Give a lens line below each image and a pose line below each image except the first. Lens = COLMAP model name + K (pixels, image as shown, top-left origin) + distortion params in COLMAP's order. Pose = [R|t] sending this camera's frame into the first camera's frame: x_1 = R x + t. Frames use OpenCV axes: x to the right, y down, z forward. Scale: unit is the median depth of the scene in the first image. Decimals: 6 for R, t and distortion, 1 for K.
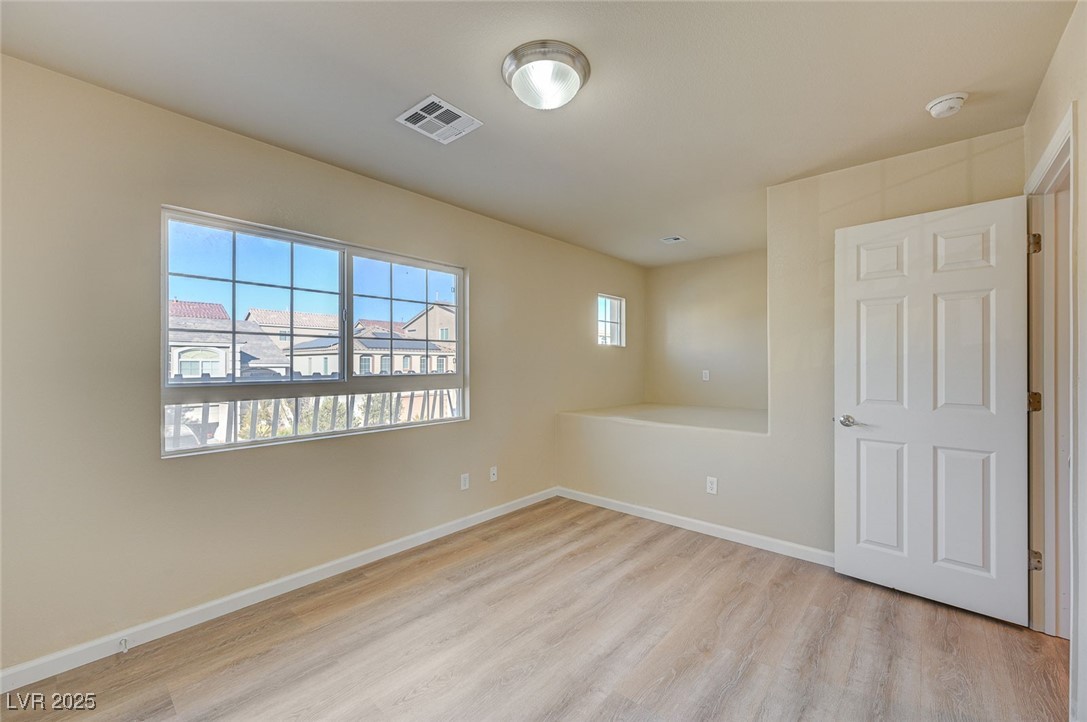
lens RADIAL K [[431.1, 0, 546.5], [0, 431.1, 364.9], [0, 0, 1]] dist [0.000256, 0.000099]
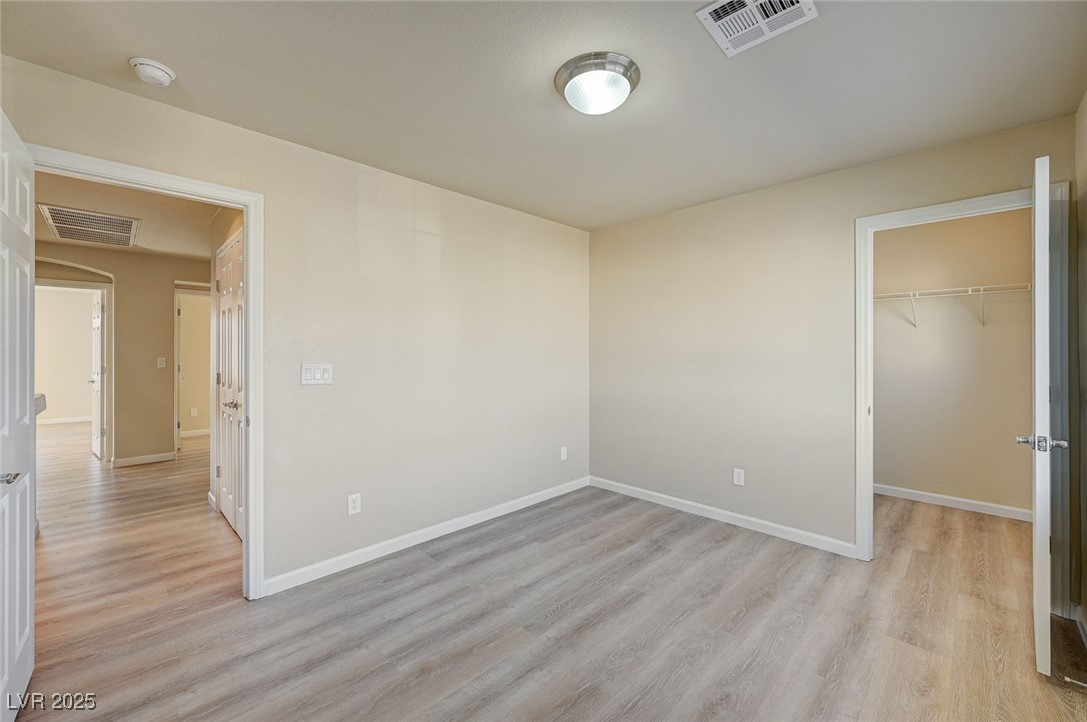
lens RADIAL K [[431.1, 0, 546.5], [0, 431.1, 364.9], [0, 0, 1]] dist [0.000256, 0.000099]
pose [[-0.998822, -0.002182, 0.048472, 0.050842], [-0.000808, 0.999598, 0.028355, -0.013668], [-0.048514, 0.028282, -0.998422, 1.473271]]
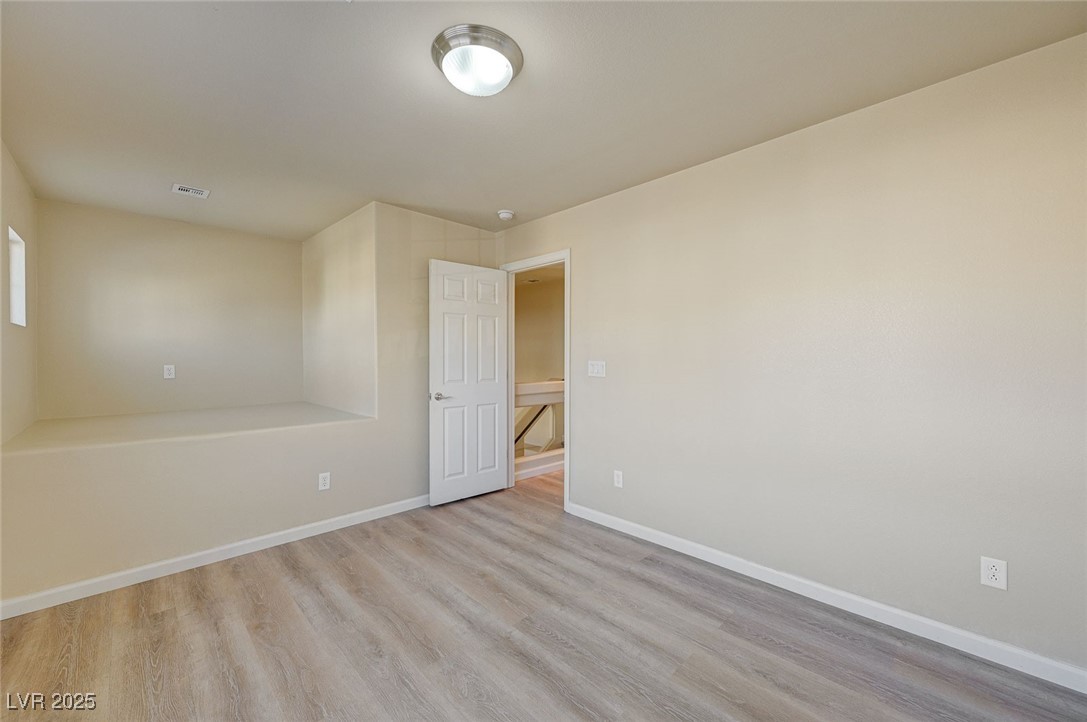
lens RADIAL K [[431.1, 0, 546.5], [0, 431.1, 364.9], [0, 0, 1]] dist [0.000256, 0.000099]
pose [[0.064799, -0.019071, 0.997716, -0.709125], [0.002951, 0.999817, 0.018920, -0.000172], [-0.997894, 0.001718, 0.064843, 0.564068]]
